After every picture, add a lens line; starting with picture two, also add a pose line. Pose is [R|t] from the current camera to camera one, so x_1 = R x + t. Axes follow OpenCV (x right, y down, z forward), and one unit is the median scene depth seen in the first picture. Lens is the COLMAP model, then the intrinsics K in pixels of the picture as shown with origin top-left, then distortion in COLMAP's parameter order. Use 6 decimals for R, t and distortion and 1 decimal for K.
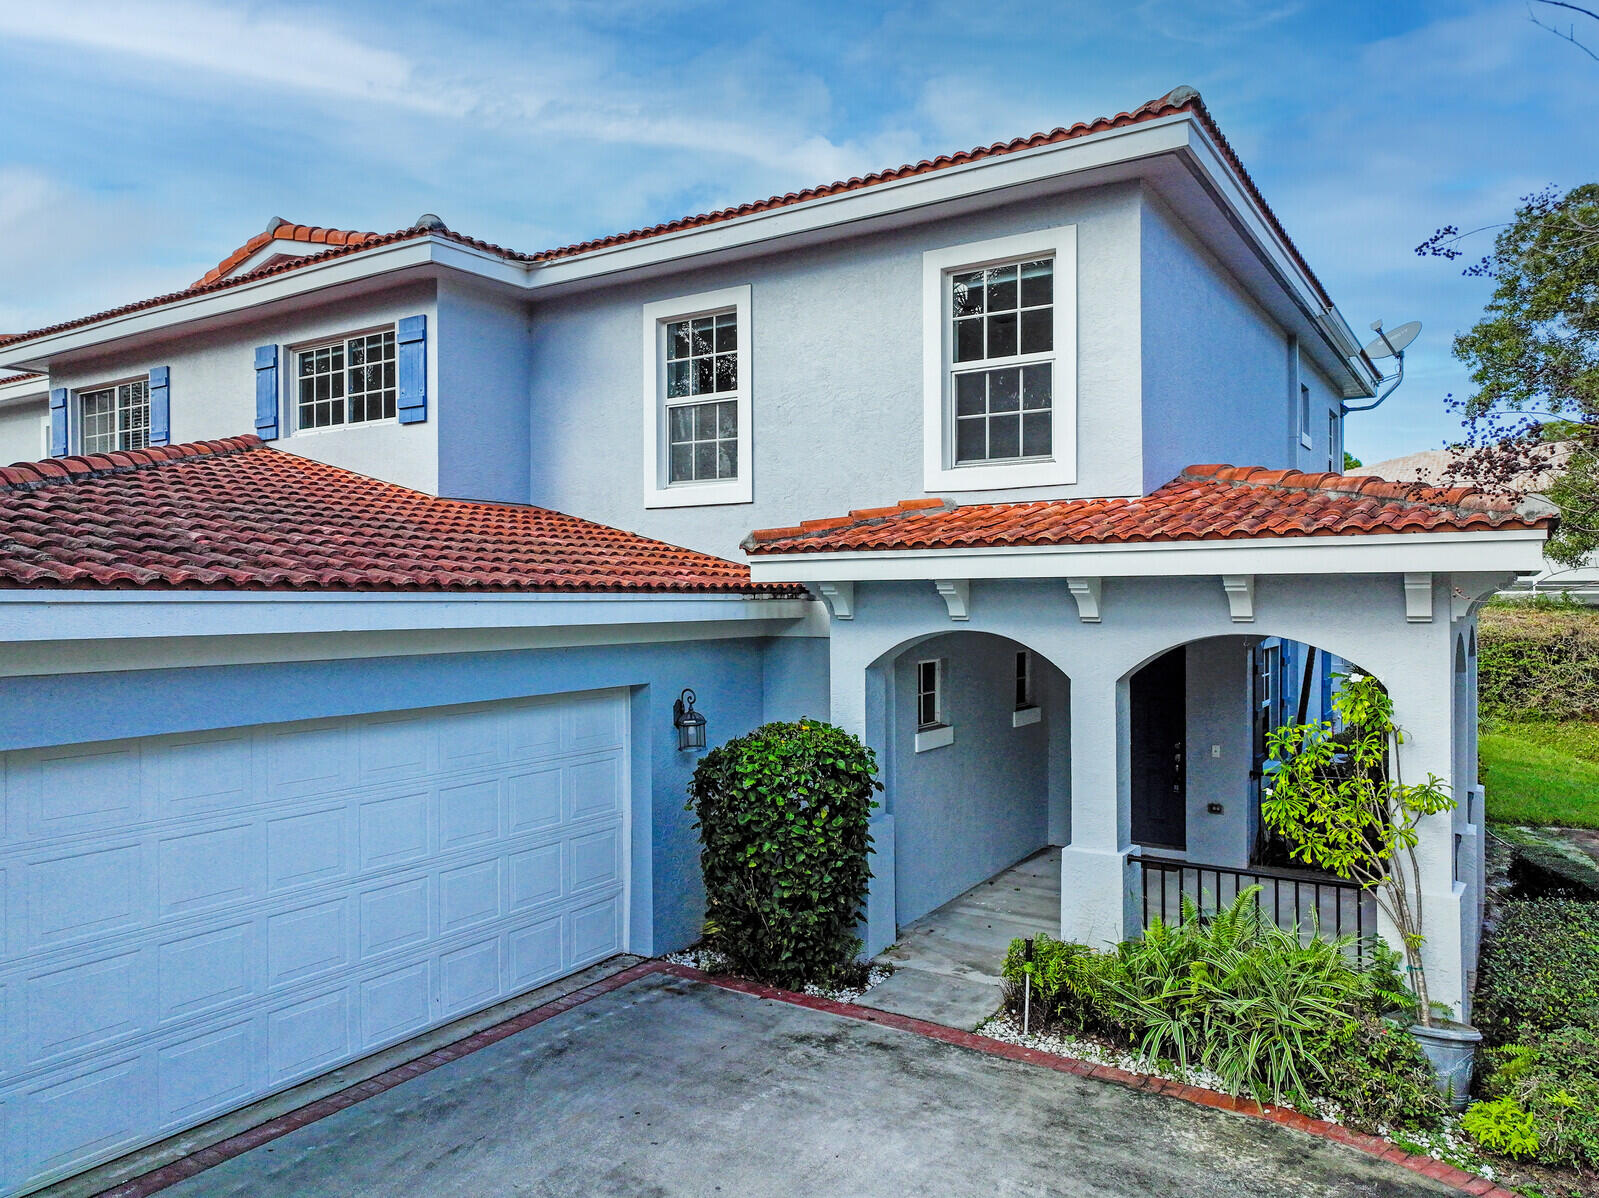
lens RADIAL K [[1126.2, 0, 803.5], [0, 1126.2, 596.8], [0, 0, 1]] dist [-0.003274, 0.012189]
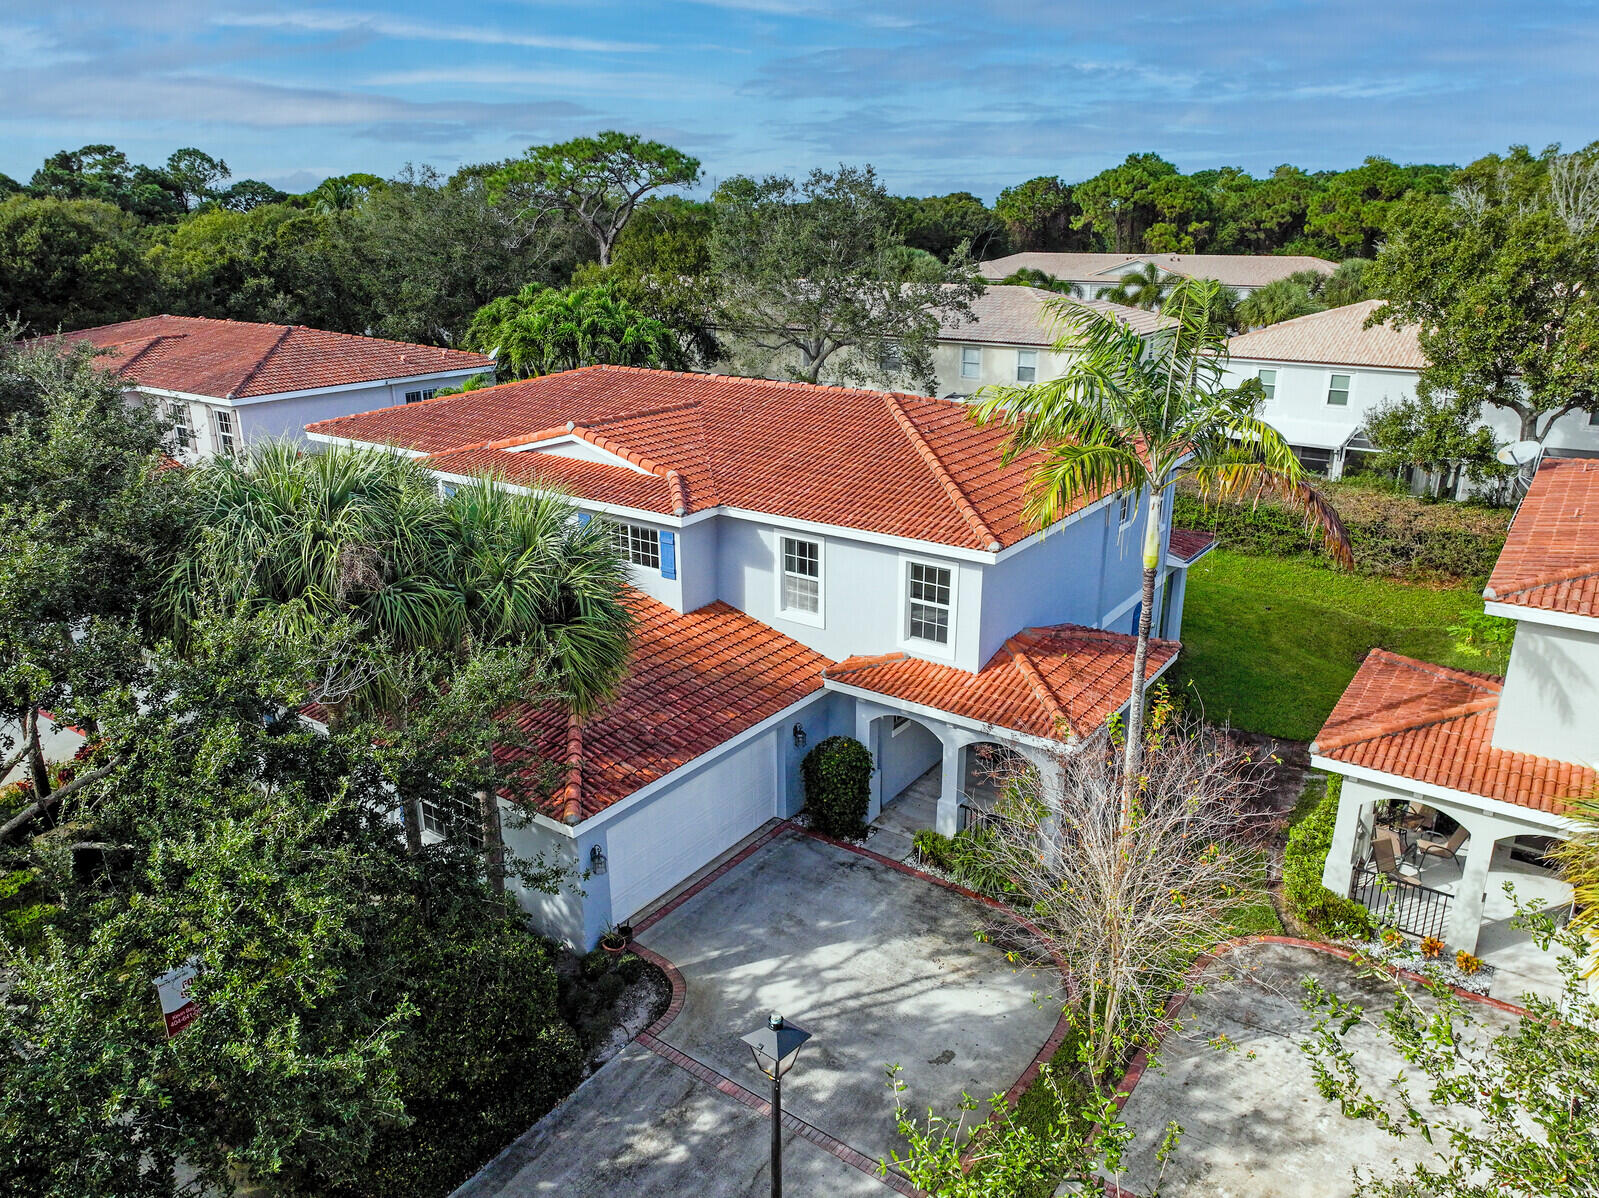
lens RADIAL K [[1126.2, 0, 804.4], [0, 1126.2, 591.9], [0, 0, 1]] dist [-0.003274, 0.012189]
pose [[0.998764, 0.015885, -0.047095, 0.022385], [-0.000077, 0.948044, 0.318139, -0.995857], [0.049702, -0.317742, 0.946874, -1.283443]]
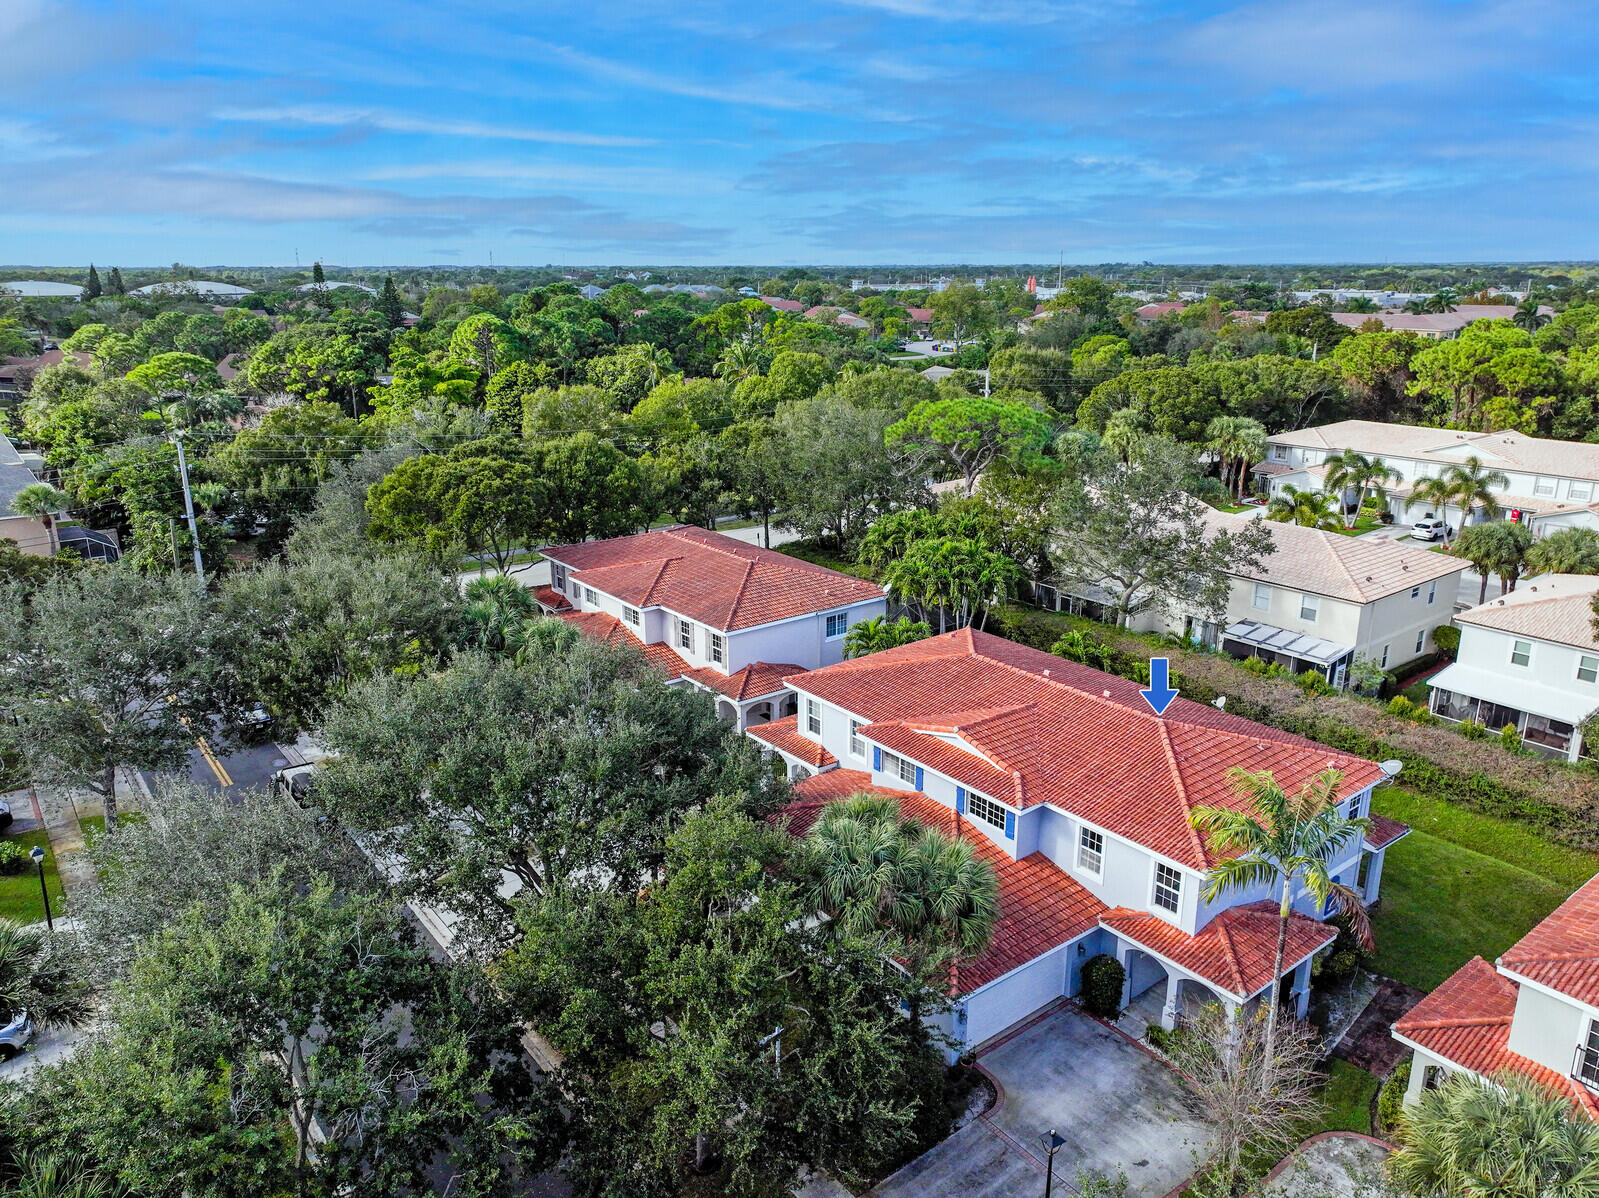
lens RADIAL K [[1126.2, 0, 800.3], [0, 1126.2, 595.2], [0, 0, 1]] dist [-0.003274, 0.012189]
pose [[0.942156, 0.094886, -0.321462, 0.133942], [0.000360, 0.958805, 0.284067, -2.345452], [0.335173, -0.267751, 0.903310, -2.781203]]
